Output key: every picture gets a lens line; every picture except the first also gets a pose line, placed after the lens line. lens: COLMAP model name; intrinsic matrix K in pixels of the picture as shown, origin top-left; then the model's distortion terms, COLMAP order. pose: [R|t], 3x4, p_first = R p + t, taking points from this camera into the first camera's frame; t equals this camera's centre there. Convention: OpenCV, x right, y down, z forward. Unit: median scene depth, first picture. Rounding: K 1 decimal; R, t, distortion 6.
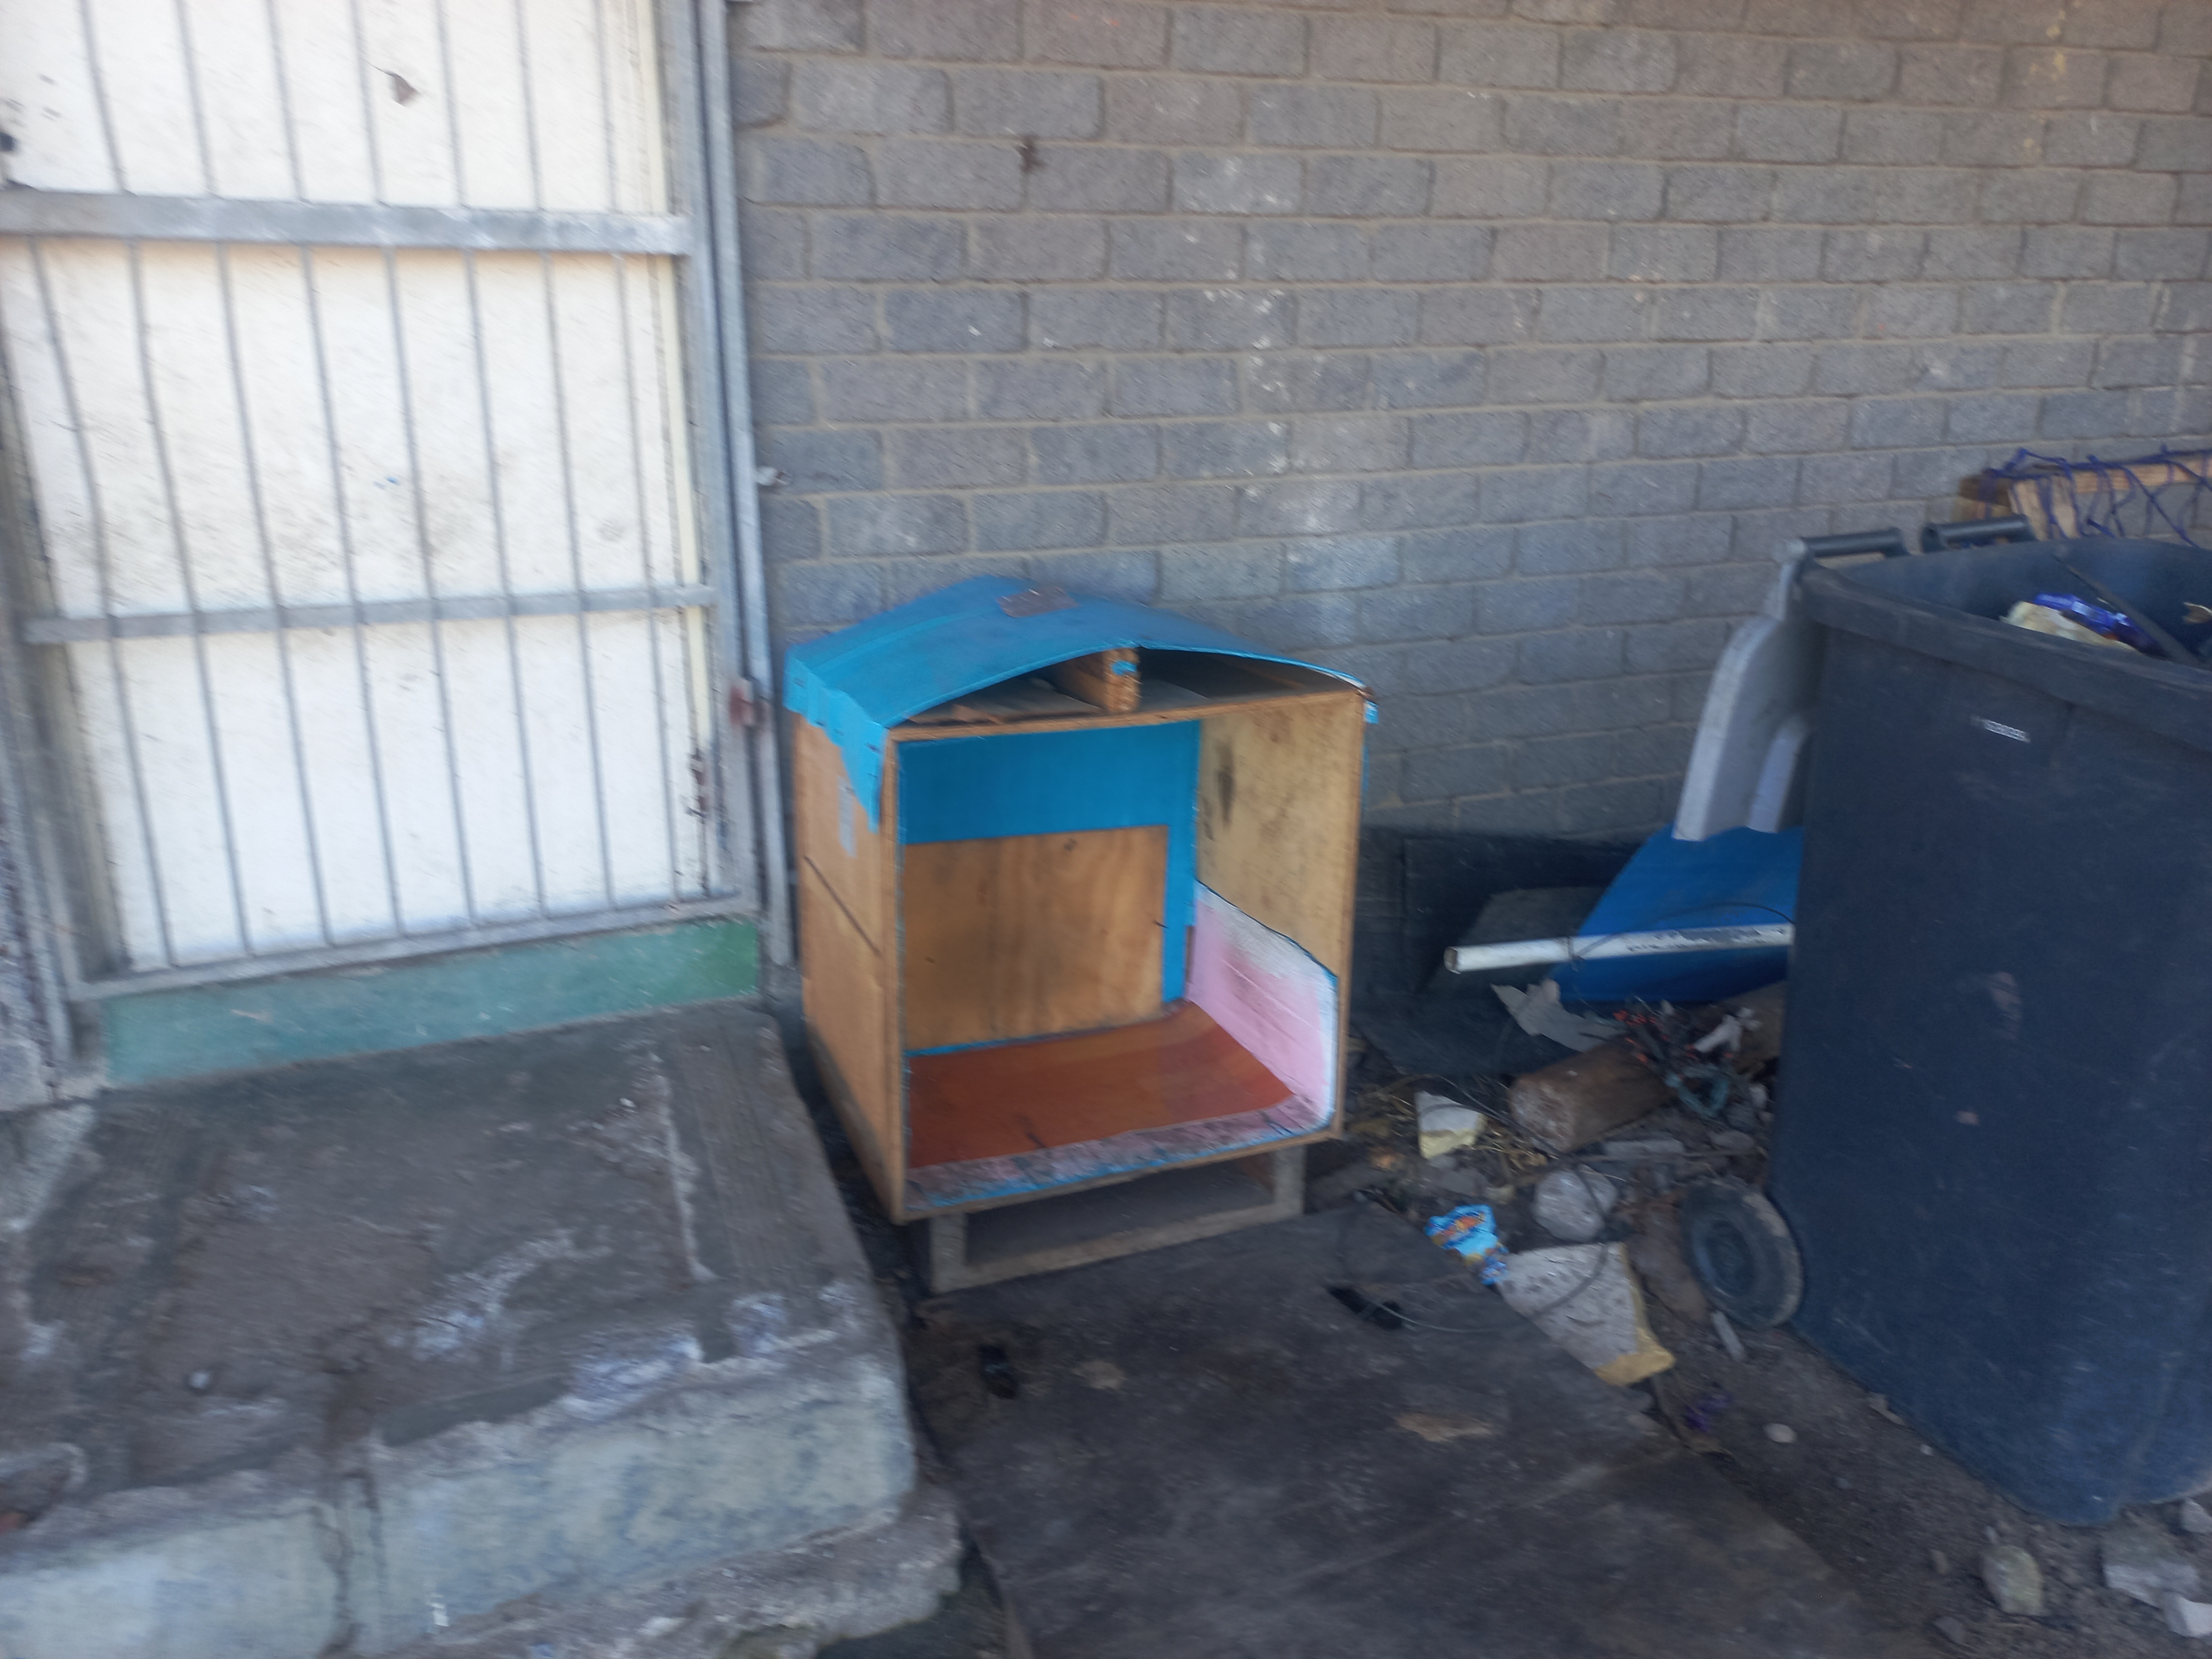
lens RADIAL K [[1594.7, 0, 1077.3], [0, 1594.7, 835.0], [0, 0, 1]] dist [0.038777, -0.001677]
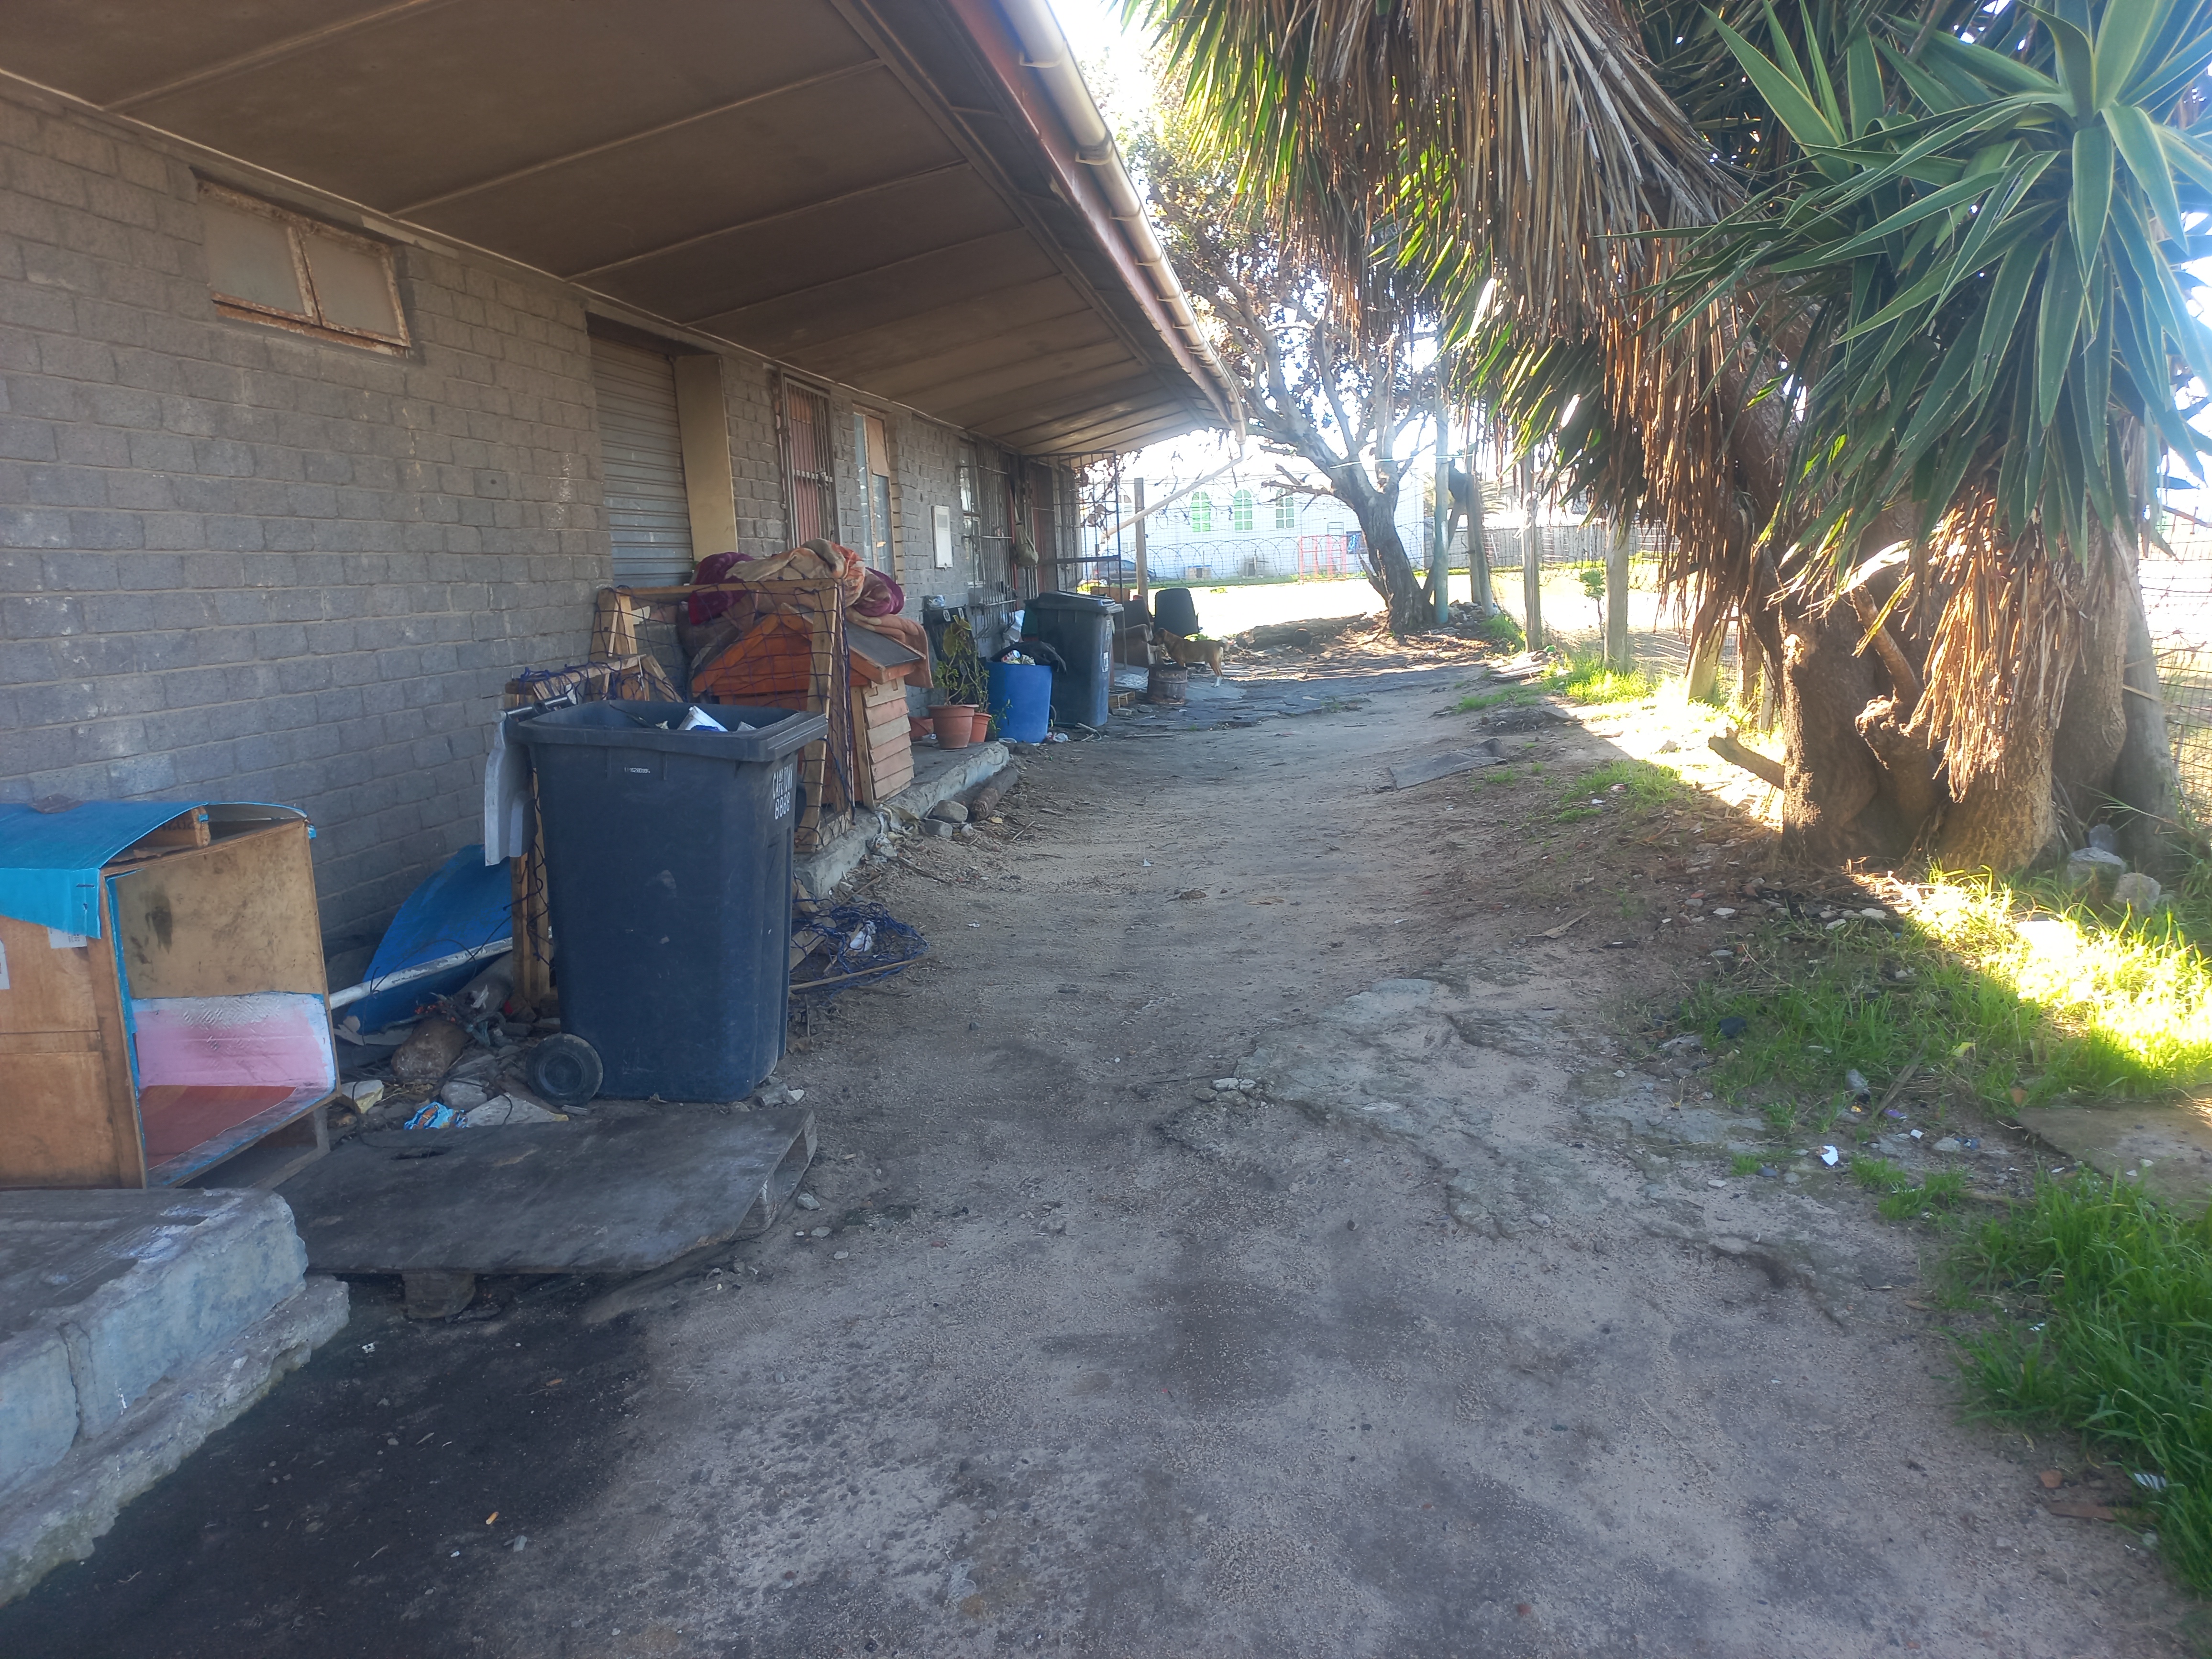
lens RADIAL K [[1594.7, 0, 1105.6], [0, 1594.7, 831.2], [0, 0, 1]] dist [0.038777, -0.001677]
pose [[0.461053, -0.156087, 0.873537, -0.749410], [0.295136, 0.955339, 0.014931, 0.119056], [-0.836854, 0.250928, 0.486529, -0.447616]]
